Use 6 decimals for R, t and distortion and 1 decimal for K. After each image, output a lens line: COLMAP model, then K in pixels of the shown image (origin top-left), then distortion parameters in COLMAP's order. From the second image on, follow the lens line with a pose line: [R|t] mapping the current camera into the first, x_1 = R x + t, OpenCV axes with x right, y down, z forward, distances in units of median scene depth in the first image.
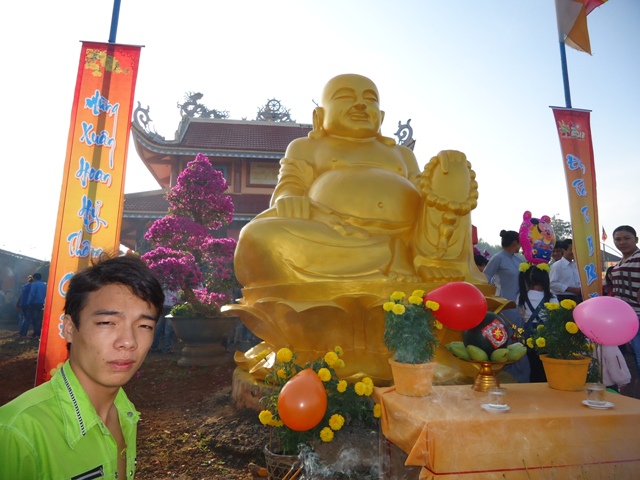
lens RADIAL K [[447.5, 0, 322.0], [0, 447.5, 236.7], [0, 0, 1]] dist [-0.021800, 0.022419]
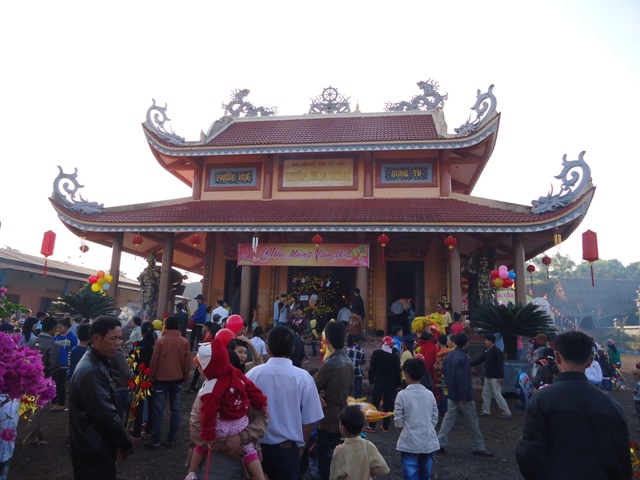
lens RADIAL K [[447.5, 0, 322.3], [0, 447.5, 237.3], [0, 0, 1]] dist [-0.021800, 0.022419]
pose [[0.955063, -0.022692, -0.295532, 0.124527], [0.013075, 0.999320, -0.034477, 0.001239], [0.296113, 0.029064, 0.954711, 0.215564]]
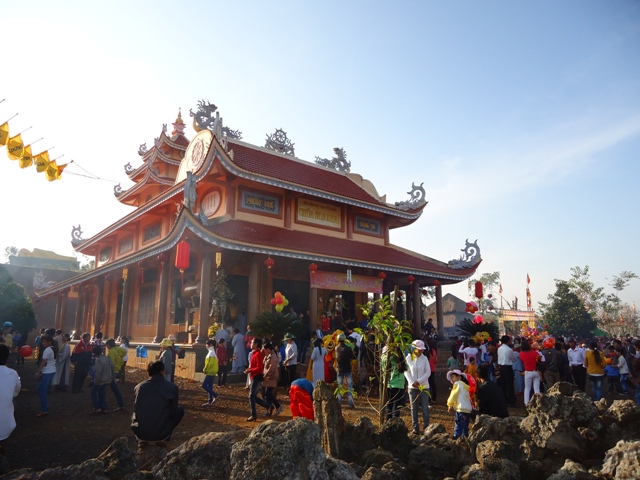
lens RADIAL K [[447.5, 0, 324.2], [0, 447.5, 245.6], [0, 0, 1]] dist [-0.021800, 0.022419]
pose [[0.861144, 0.108666, 0.496612, -0.502808], [-0.092487, 0.994073, -0.057143, -0.012318], [-0.499878, 0.003278, 0.866090, 0.119068]]
